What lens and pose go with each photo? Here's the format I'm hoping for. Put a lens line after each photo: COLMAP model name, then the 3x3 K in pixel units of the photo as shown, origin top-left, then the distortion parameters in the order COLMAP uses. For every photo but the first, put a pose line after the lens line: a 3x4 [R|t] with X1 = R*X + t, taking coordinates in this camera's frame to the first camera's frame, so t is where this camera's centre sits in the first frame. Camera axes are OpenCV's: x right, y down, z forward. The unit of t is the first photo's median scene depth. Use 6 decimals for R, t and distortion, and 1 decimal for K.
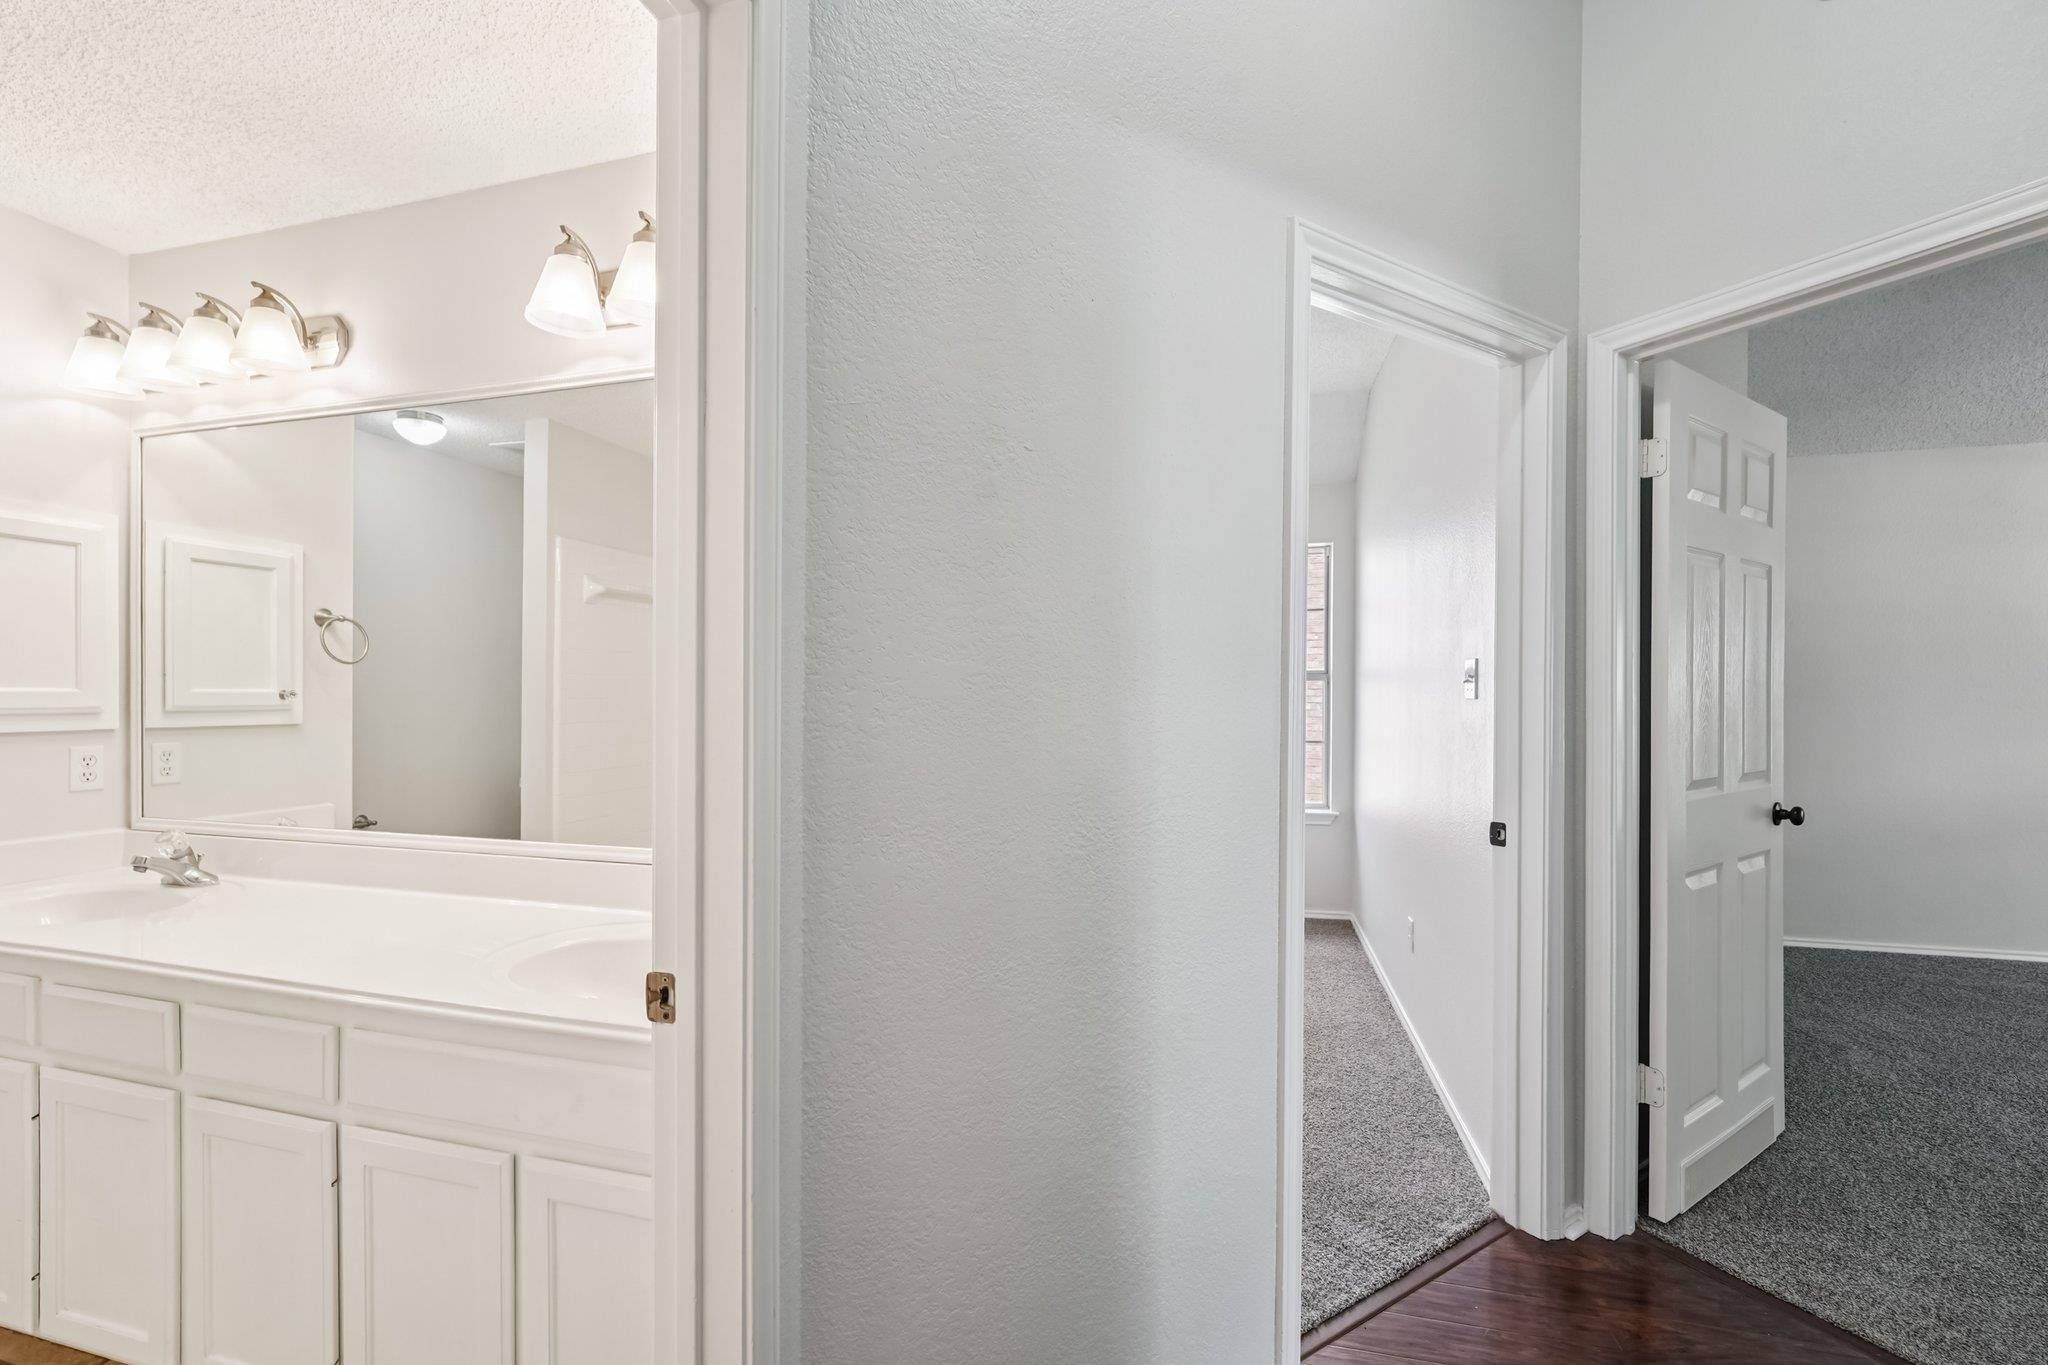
lens RADIAL K [[849.4, 0, 1021.9], [0, 849.4, 693.3], [0, 0, 1]] dist [-0.020273, 0.001747]
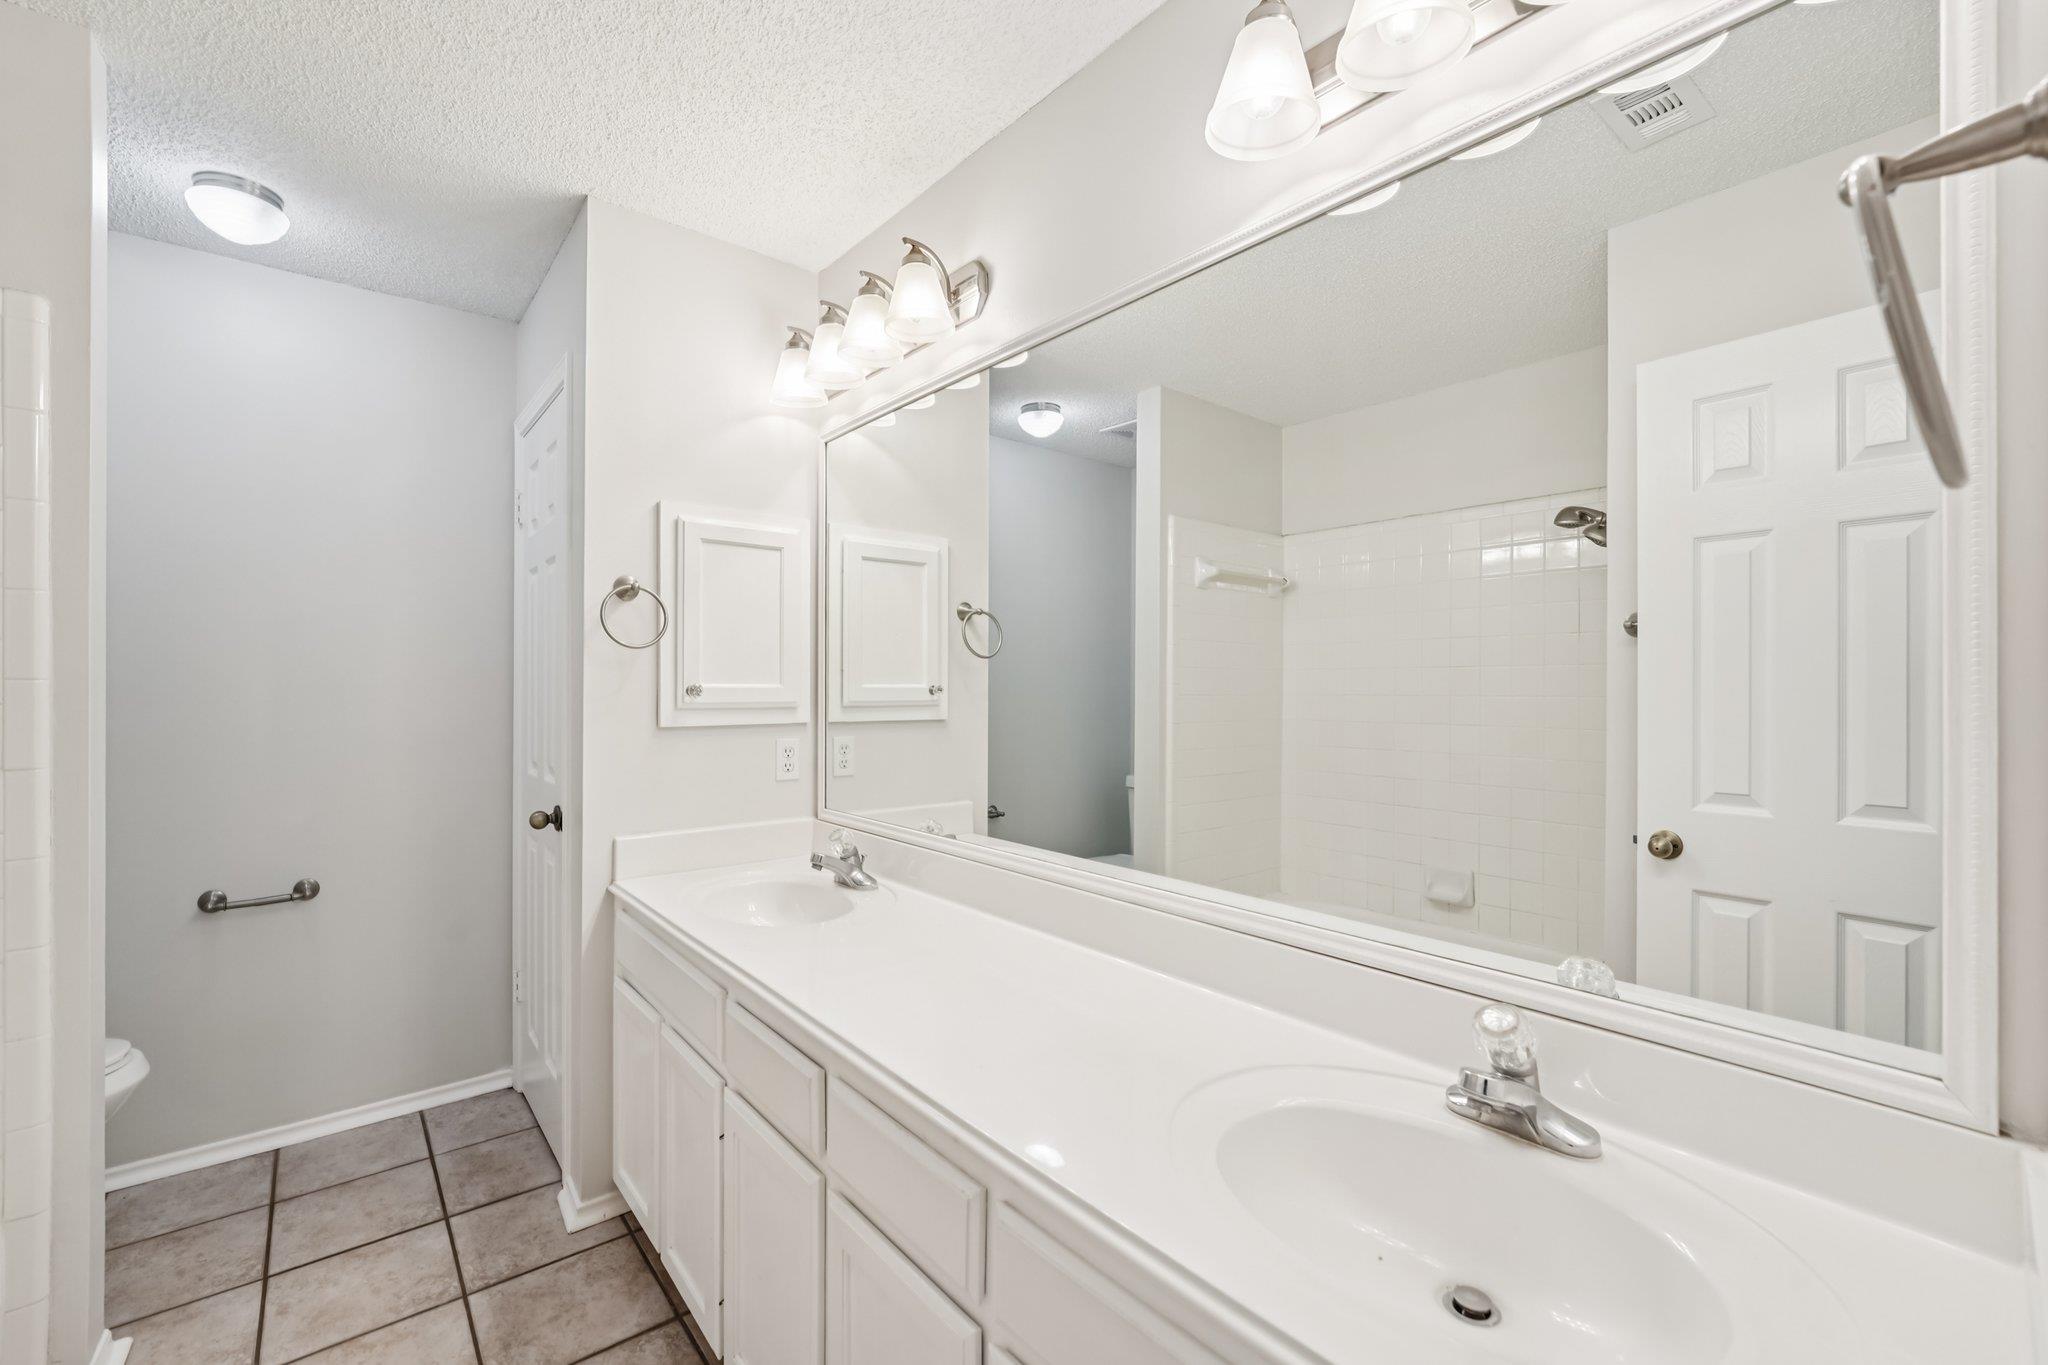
lens RADIAL K [[849.4, 0, 1035.8], [0, 849.4, 689.9], [0, 0, 1]] dist [-0.020273, 0.001747]
pose [[0.821944, 0.000862, -0.569568, -0.242726], [-0.002785, 0.999993, -0.002506, 0.003478], [0.569562, 0.003646, 0.821940, 0.282577]]
